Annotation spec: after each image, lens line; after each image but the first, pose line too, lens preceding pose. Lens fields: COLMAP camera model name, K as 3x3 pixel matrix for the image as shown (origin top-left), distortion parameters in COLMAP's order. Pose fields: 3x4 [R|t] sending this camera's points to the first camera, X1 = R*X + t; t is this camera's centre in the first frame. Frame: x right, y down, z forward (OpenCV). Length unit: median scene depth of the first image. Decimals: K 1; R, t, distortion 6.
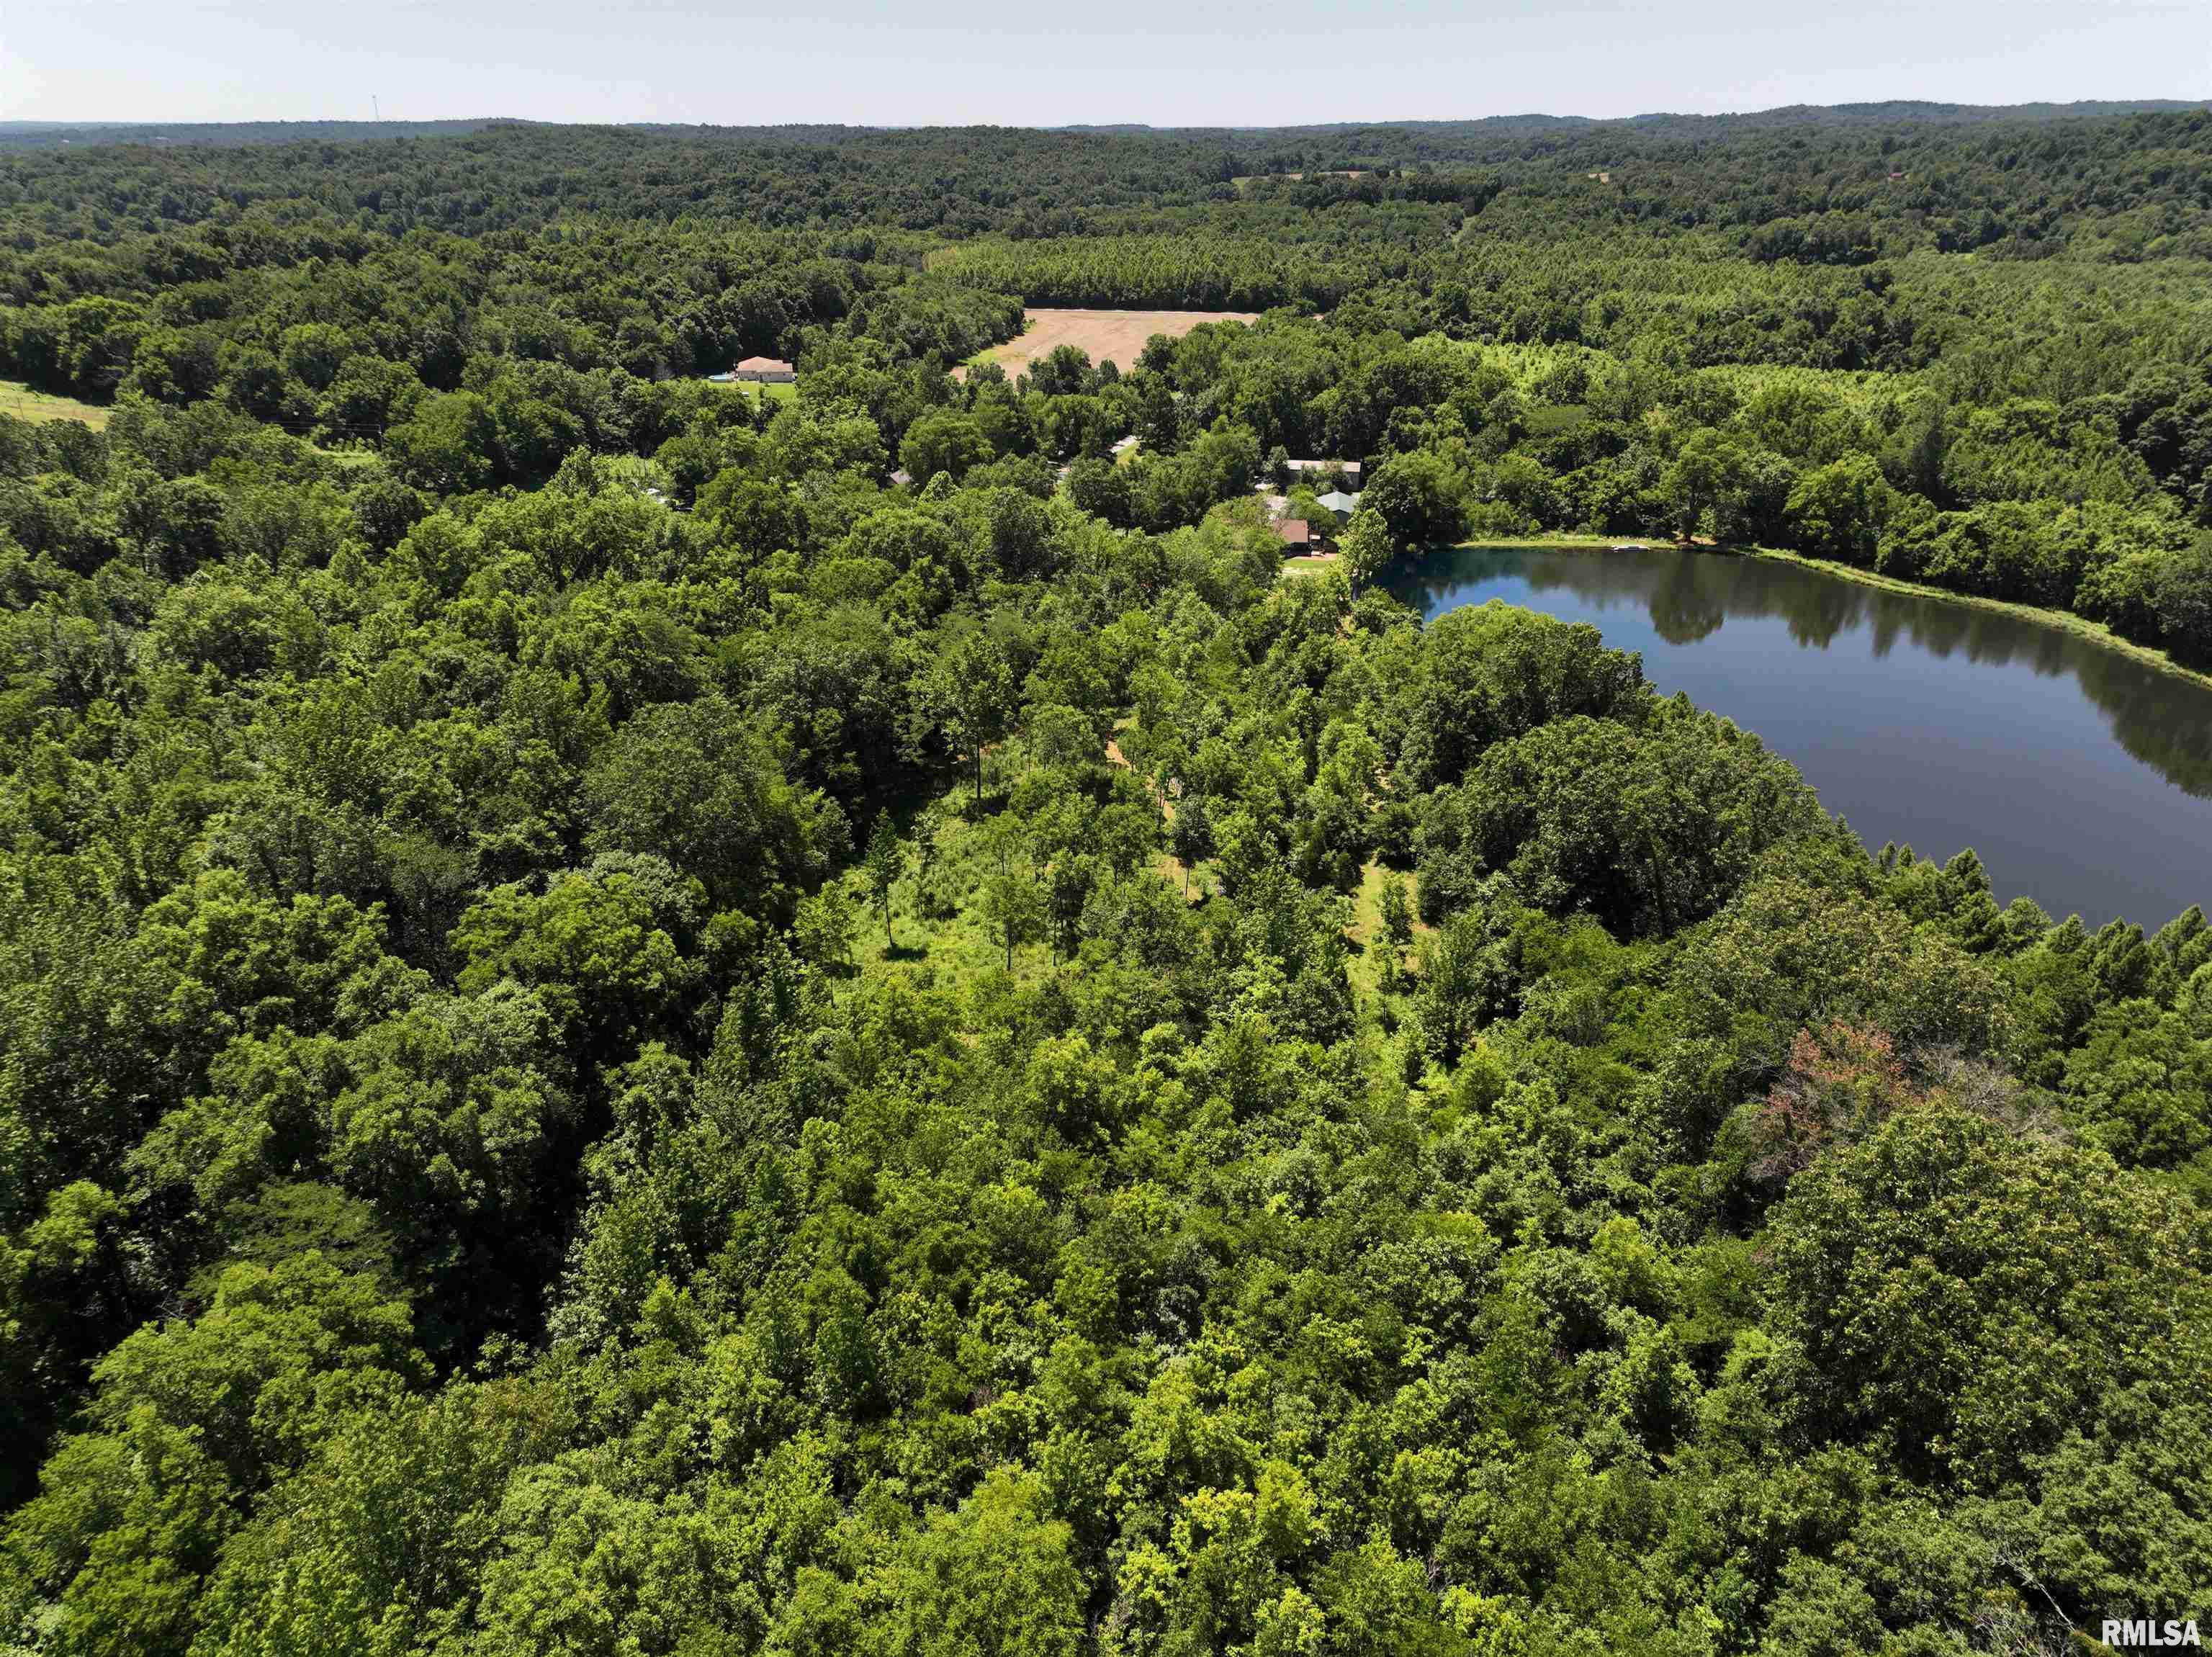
lens RADIAL K [[1549.7, 0, 1106.0], [0, 1549.7, 828.5], [0, 0, 1]] dist [-0.025541, 0.038594]
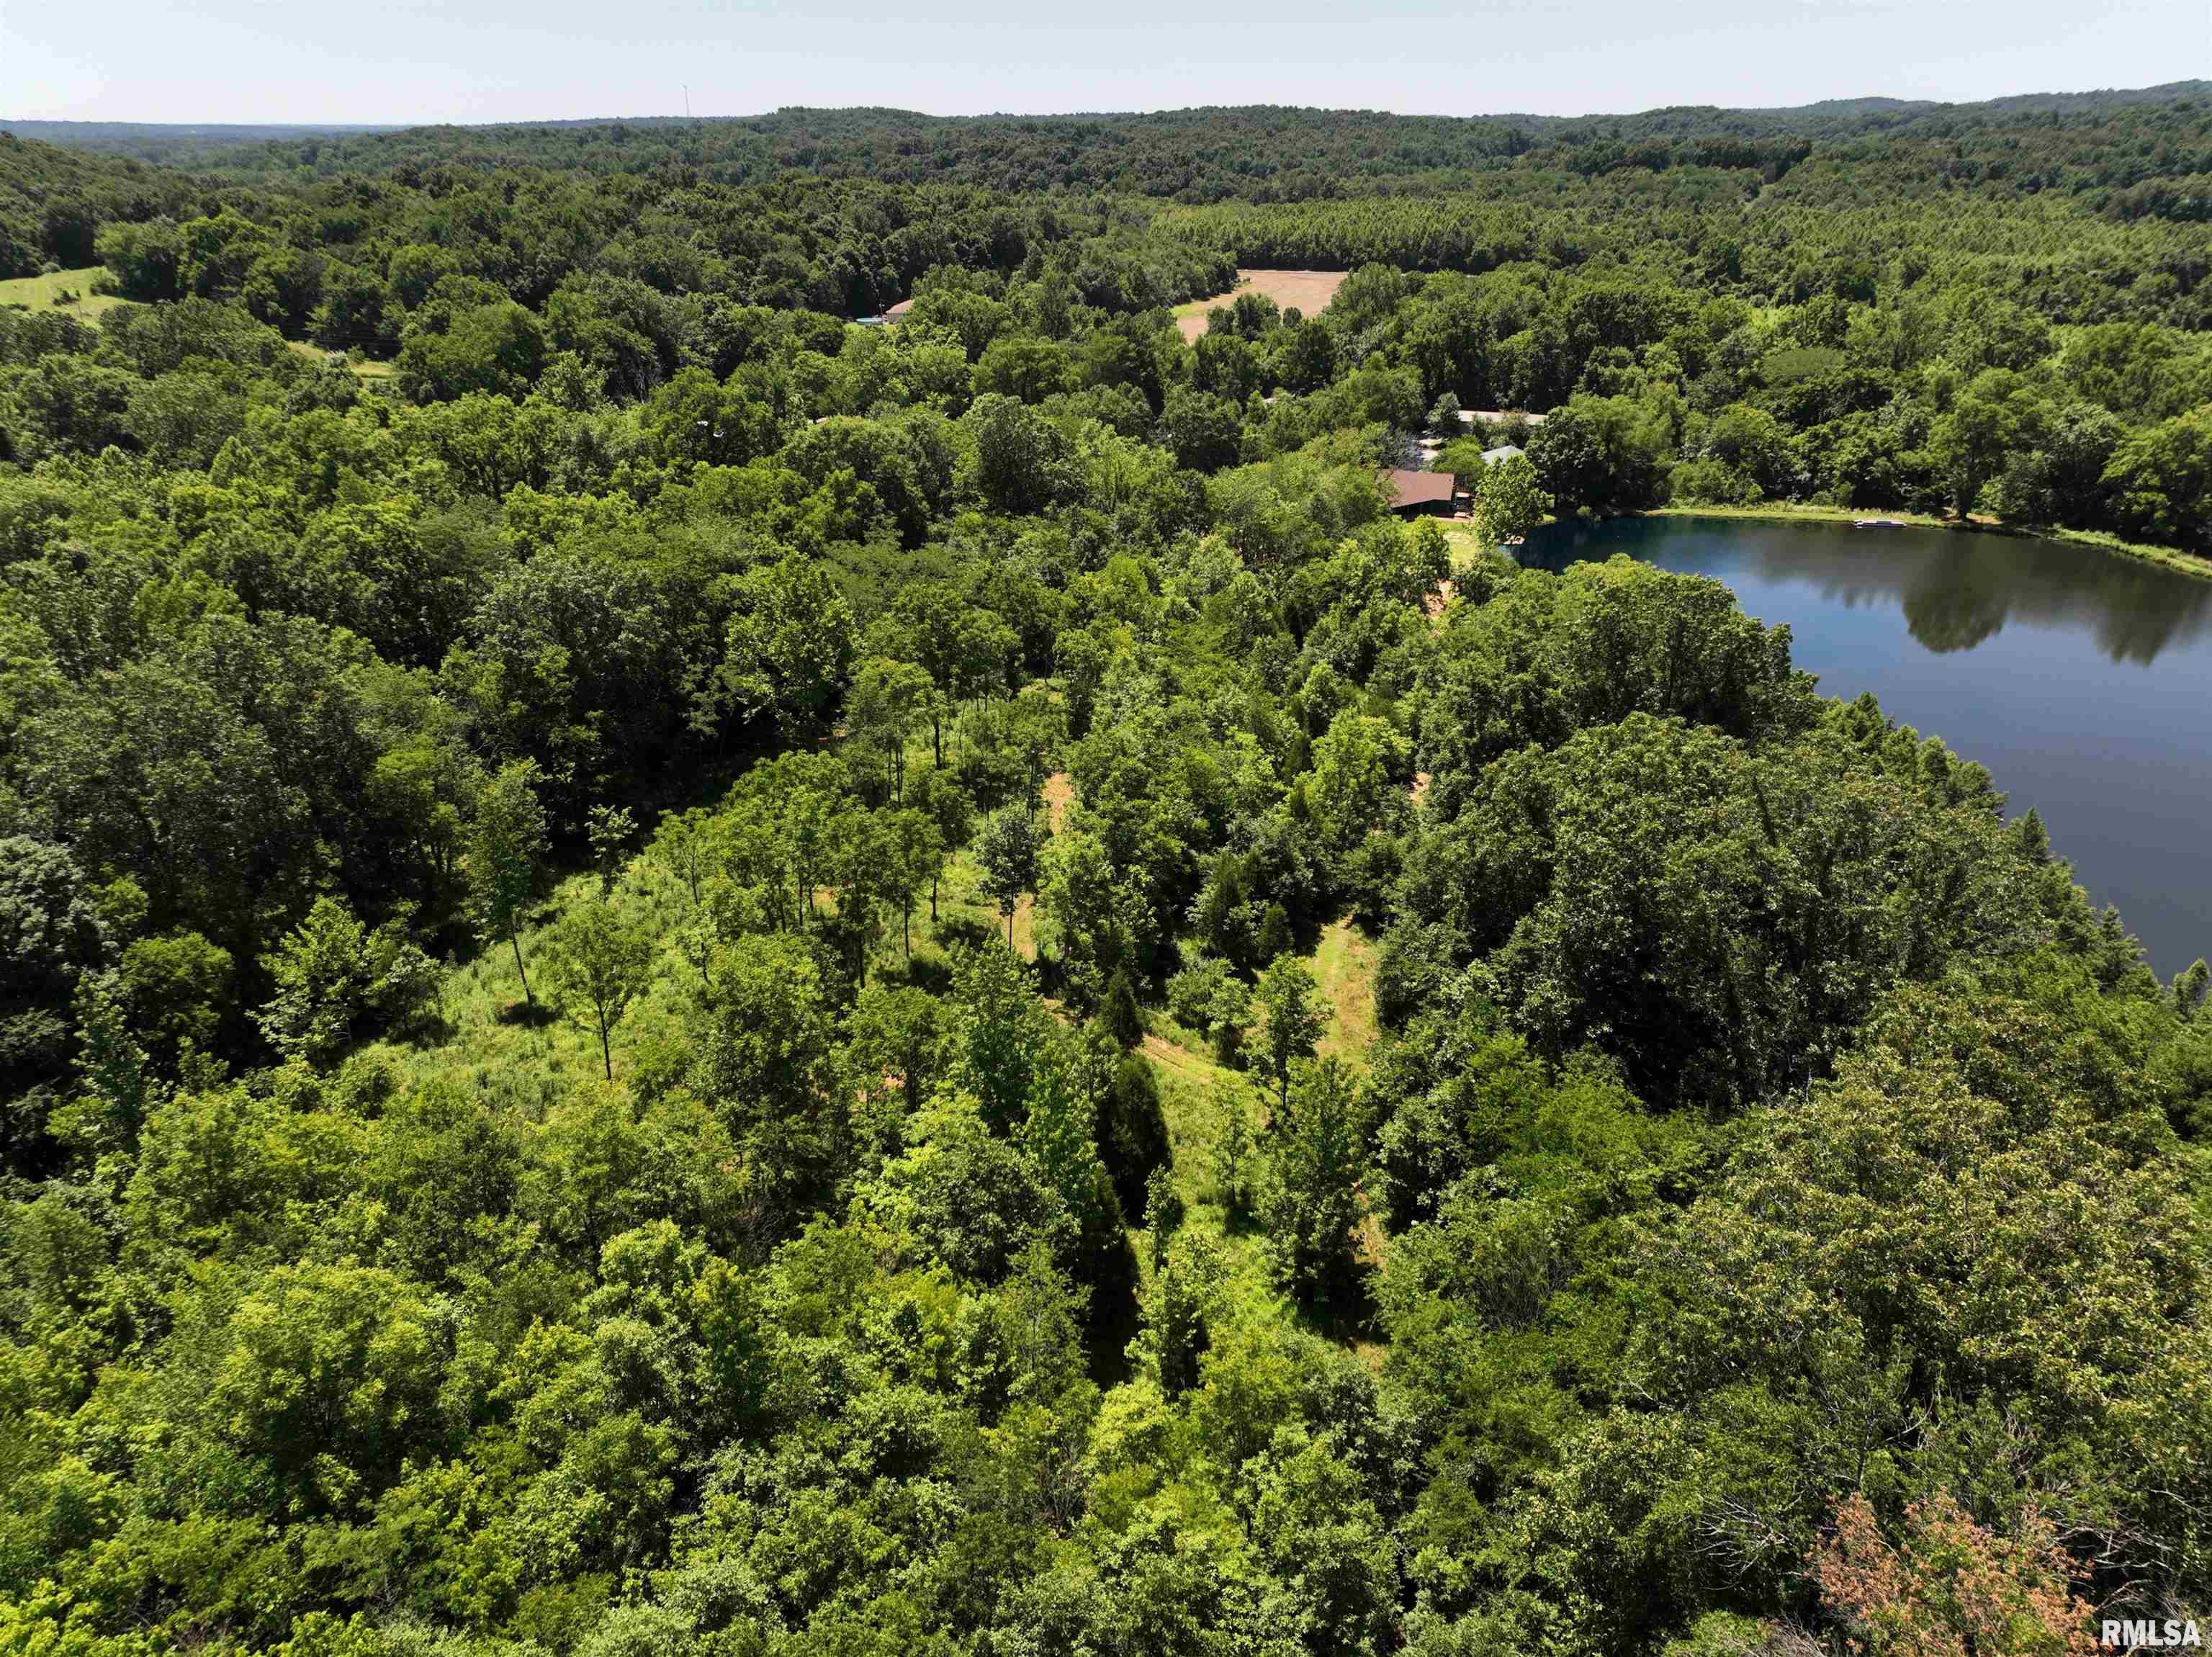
lens RADIAL K [[1549.7, 0, 1106.0], [0, 1549.7, 828.5], [0, 0, 1]] dist [-0.025541, 0.038594]
pose [[0.984089, 0.068456, -0.163962, 0.090907], [-0.068102, 0.997648, 0.007789, -0.008350], [0.164109, 0.003501, 0.986436, 0.166981]]
